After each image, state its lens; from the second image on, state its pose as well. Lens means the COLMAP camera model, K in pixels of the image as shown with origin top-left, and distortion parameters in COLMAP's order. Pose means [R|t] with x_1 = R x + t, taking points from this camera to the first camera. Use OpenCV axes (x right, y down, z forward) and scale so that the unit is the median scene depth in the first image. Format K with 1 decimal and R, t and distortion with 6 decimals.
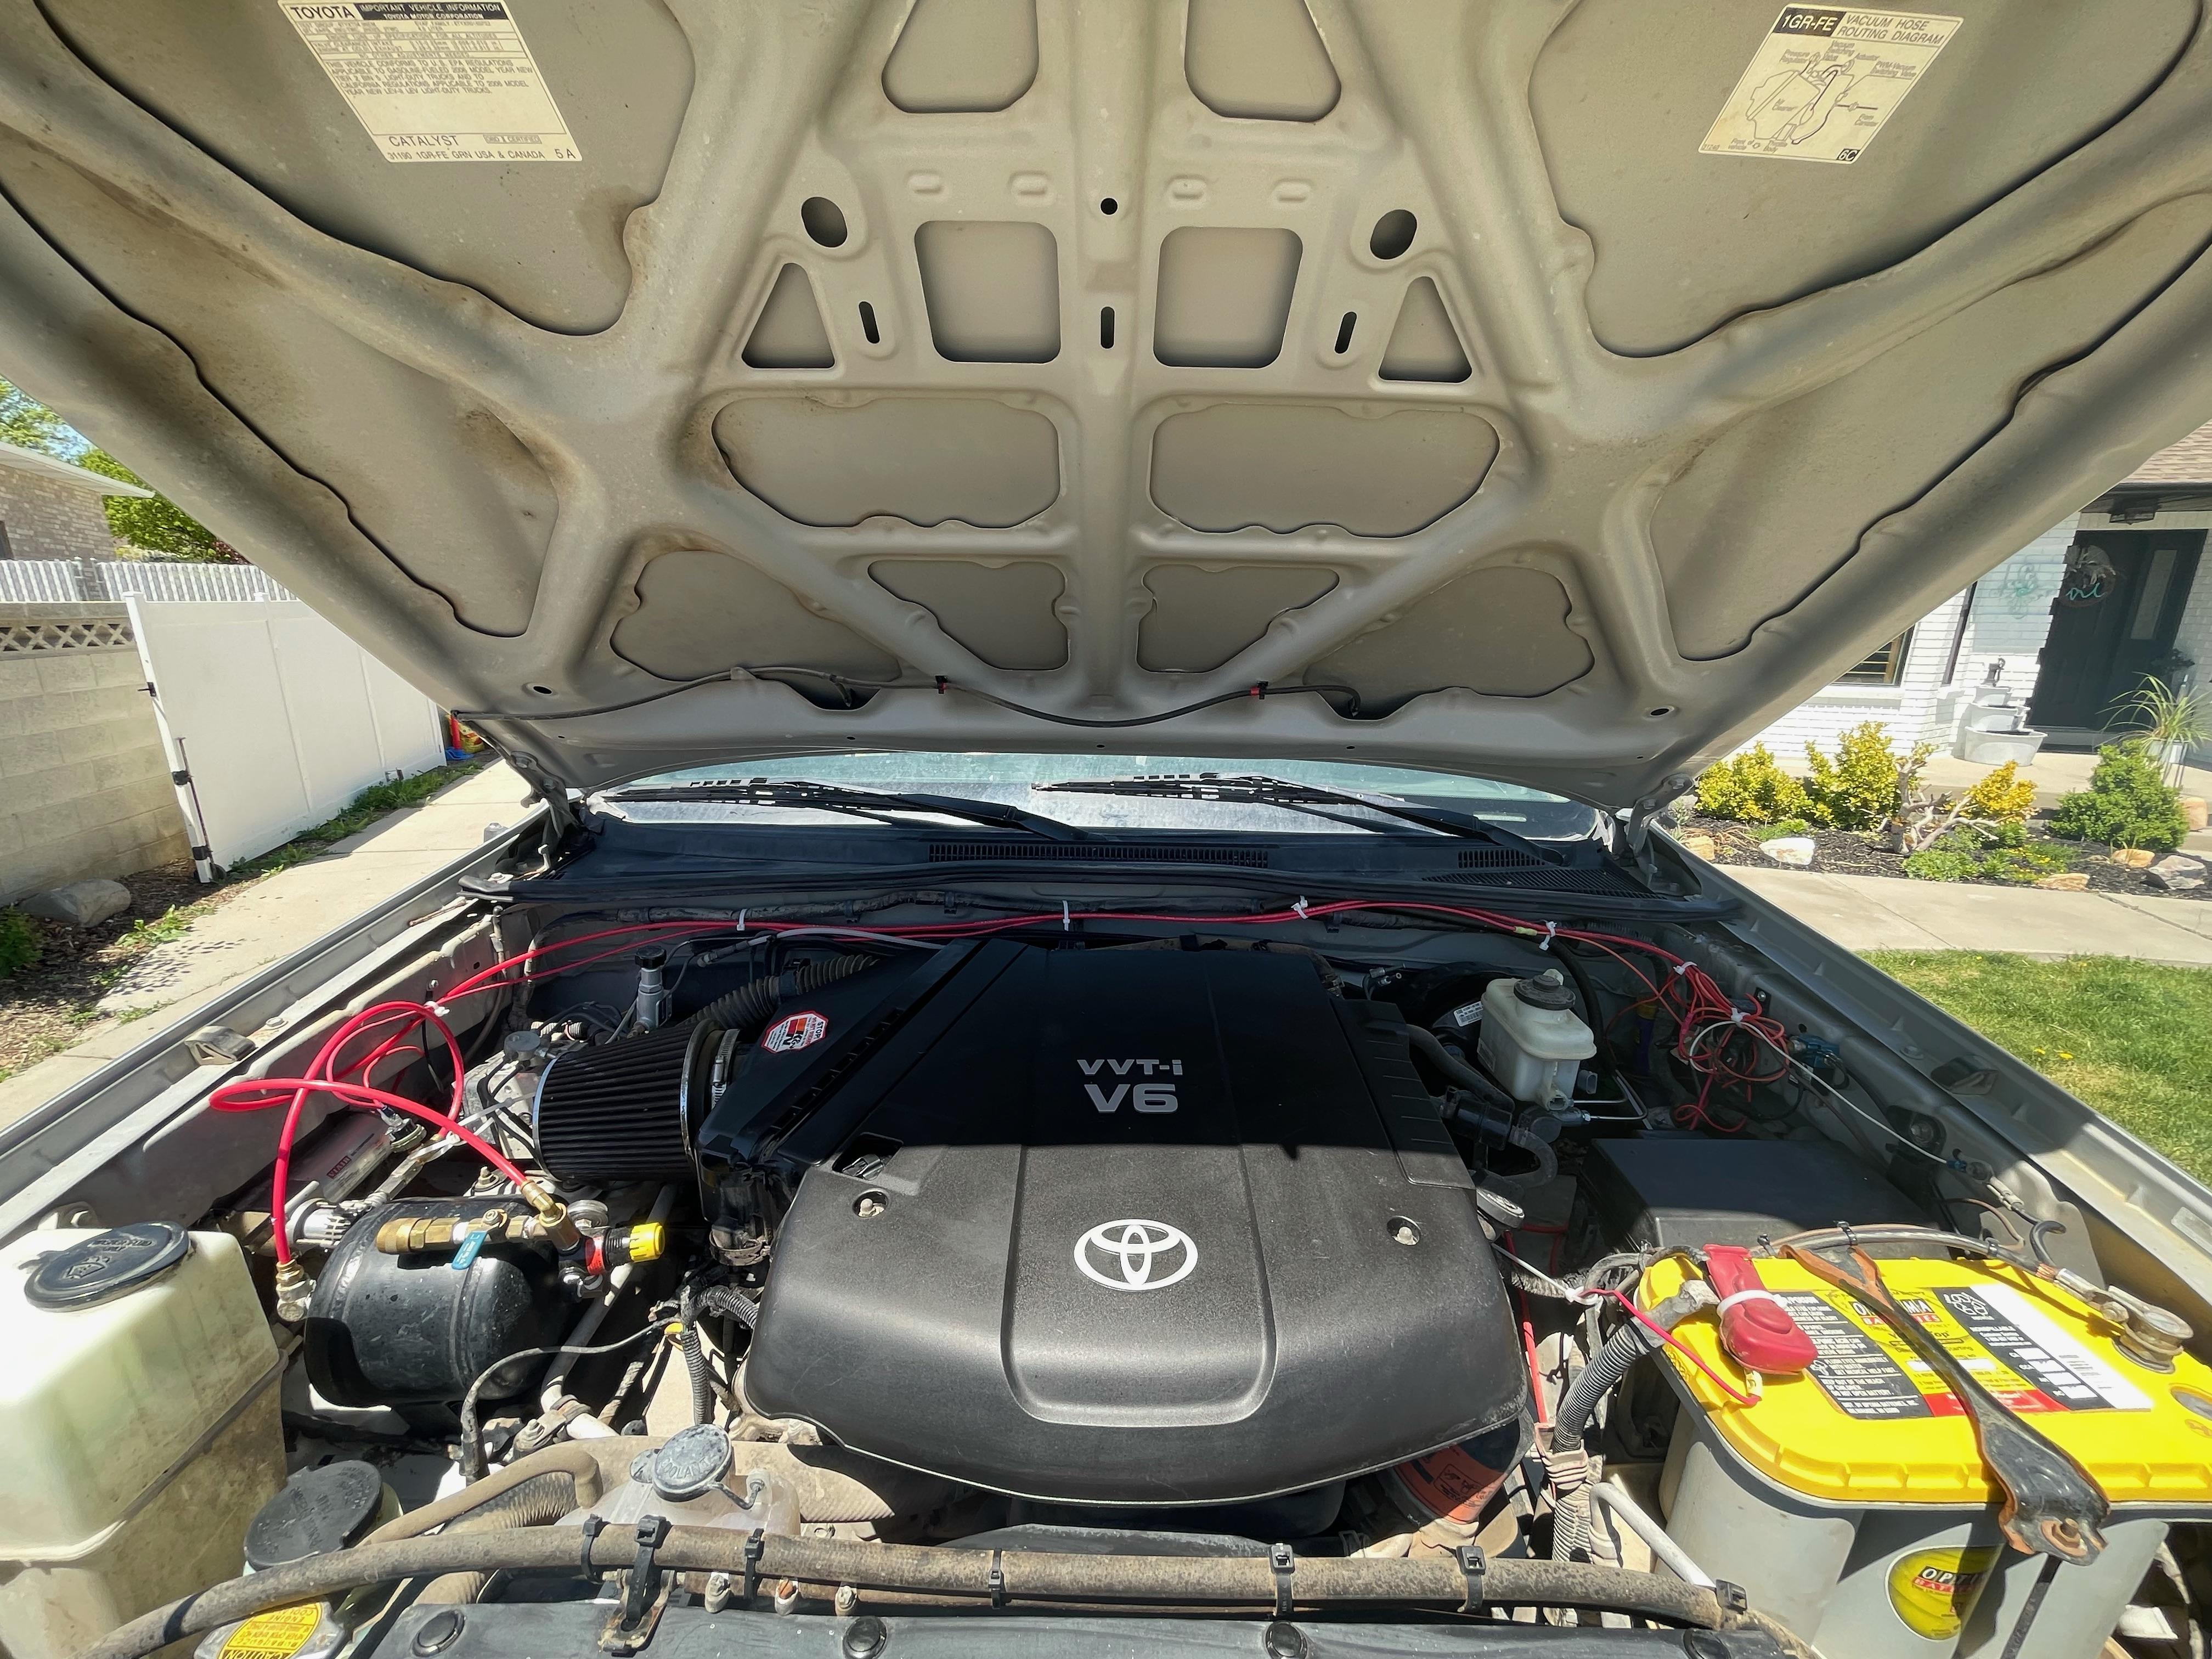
lens RADIAL K [[892.8, 0, 1096.6], [0, 892.8, 842.3], [0, 0, 1]] dist [-0.004405, -0.001374]
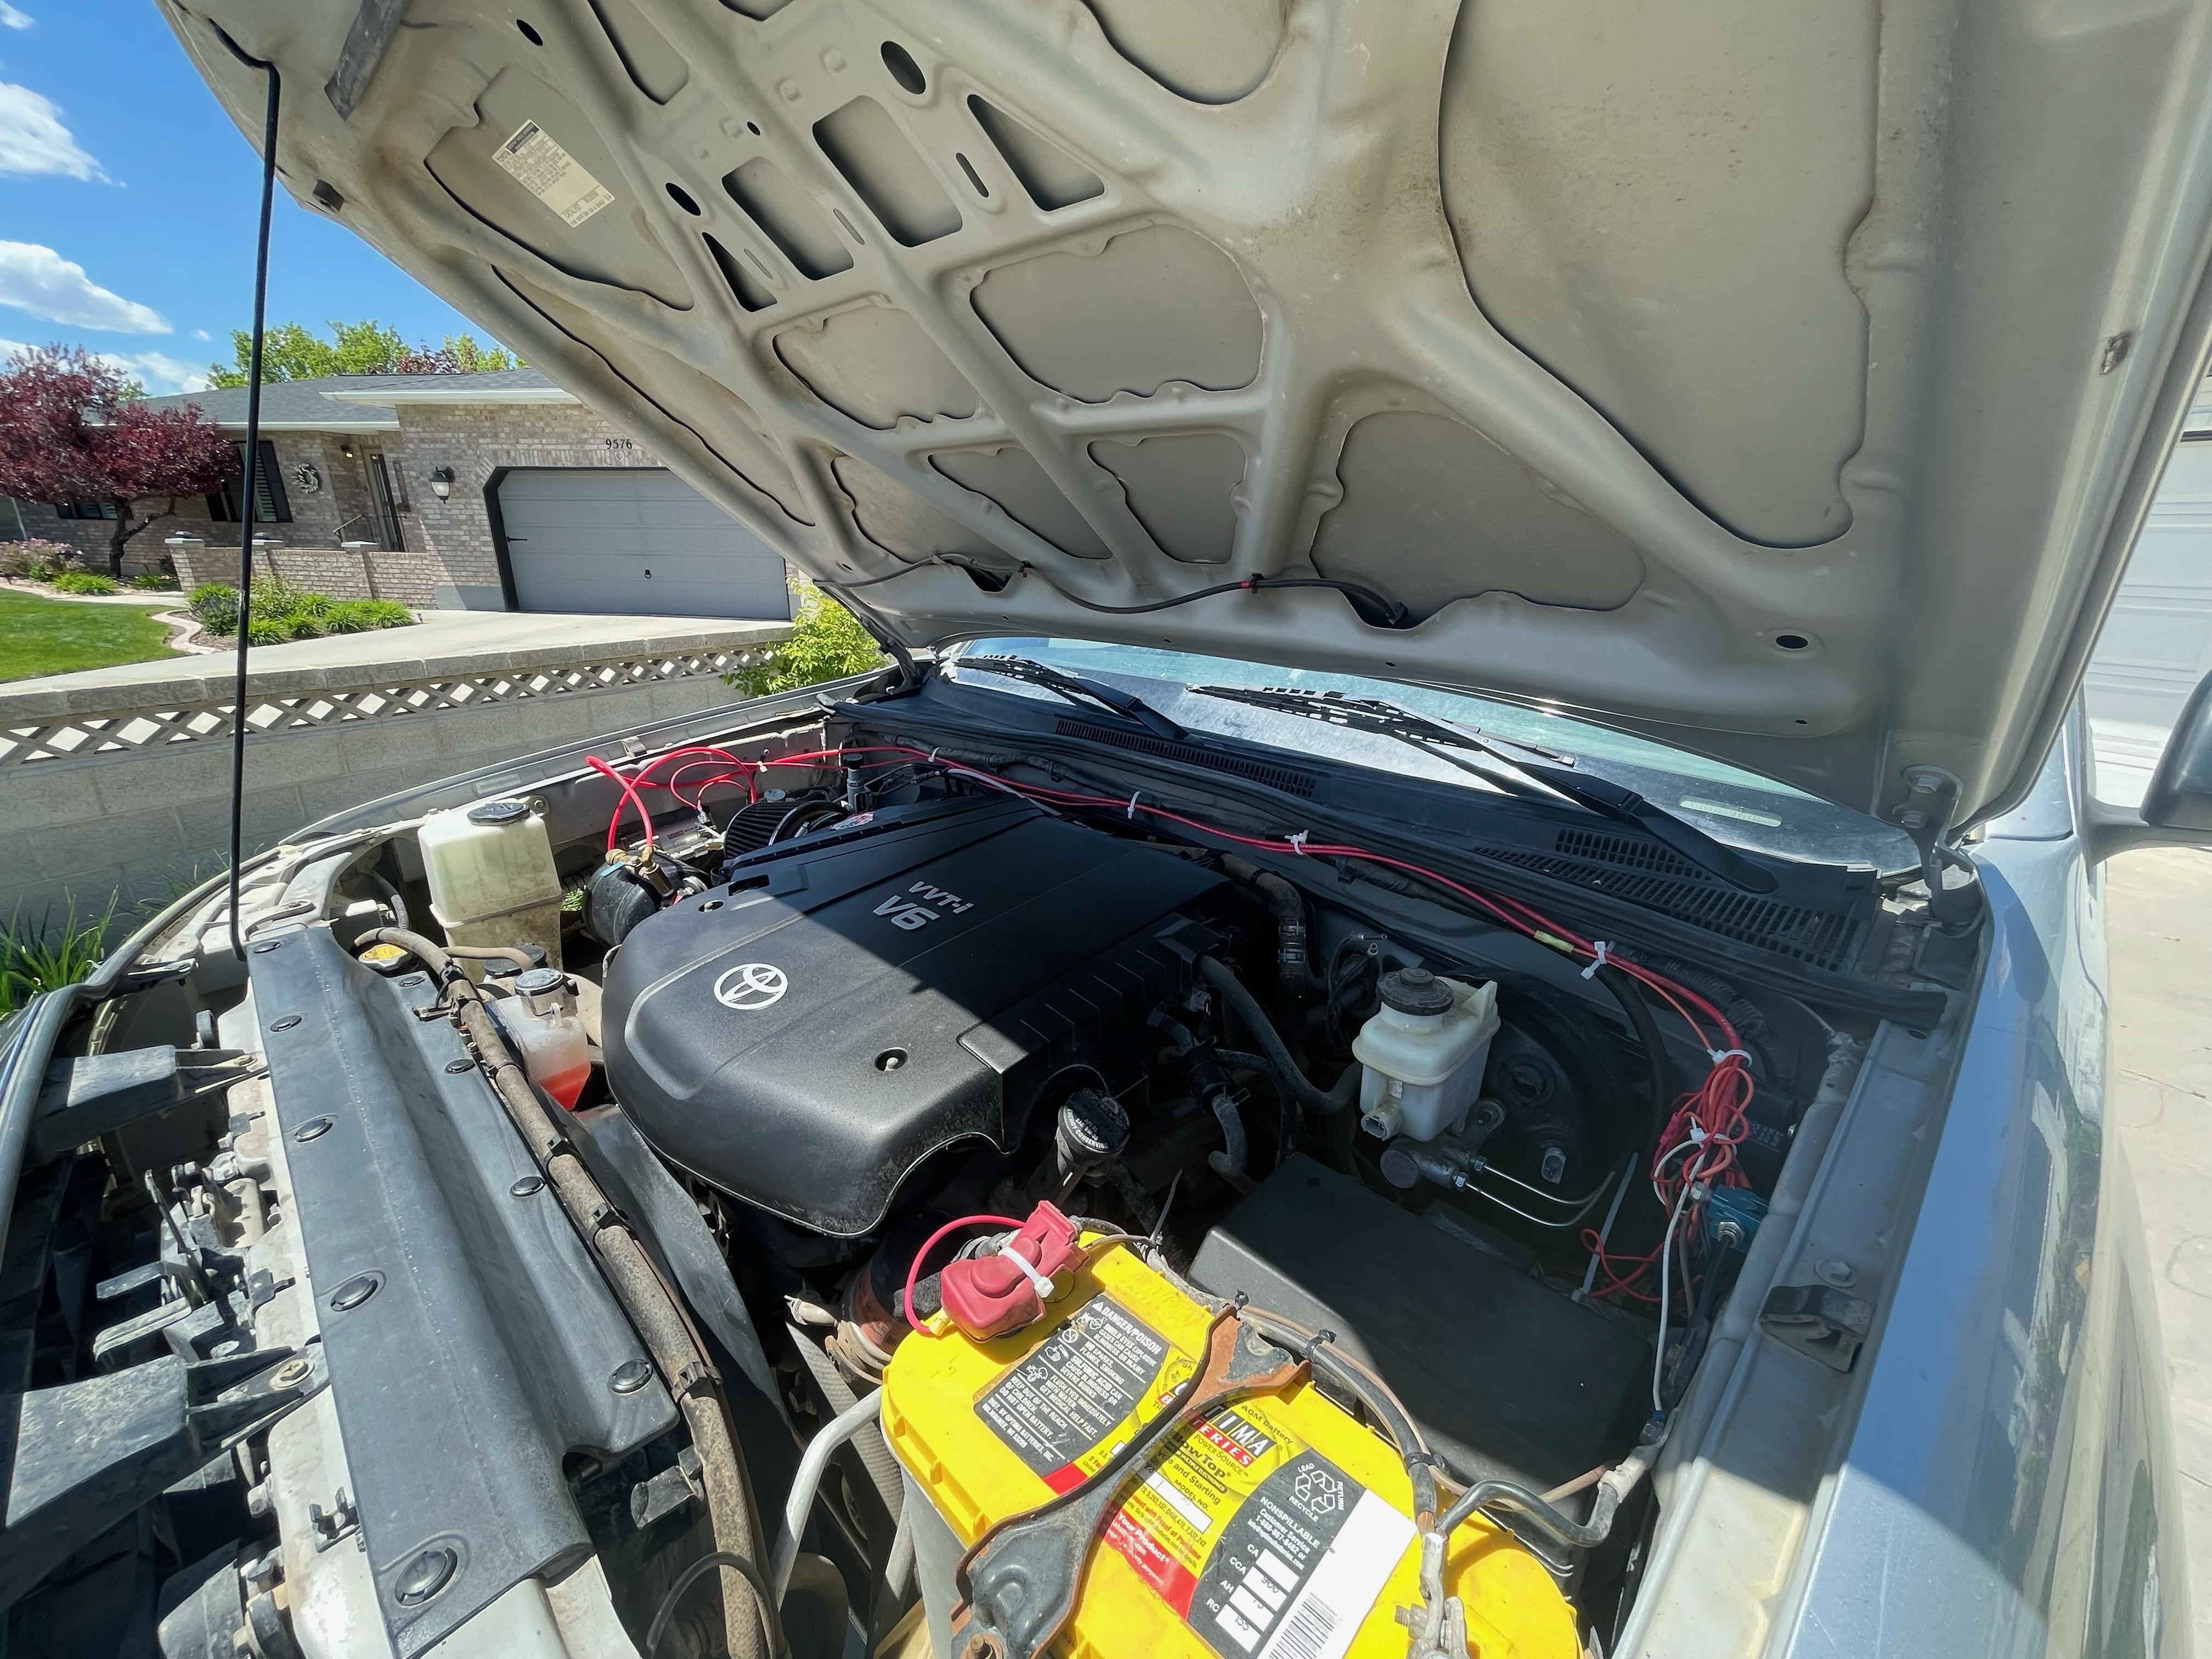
lens RADIAL K [[890.0, 0, 1100.5], [0, 890.0, 846.3], [0, 0, 1]] dist [-0.002798, 0.000600]
pose [[0.703541, 0.229091, -0.672717, 0.660856], [-0.192049, 0.972684, 0.130394, 0.001380], [0.684213, 0.037457, 0.728320, 0.219740]]
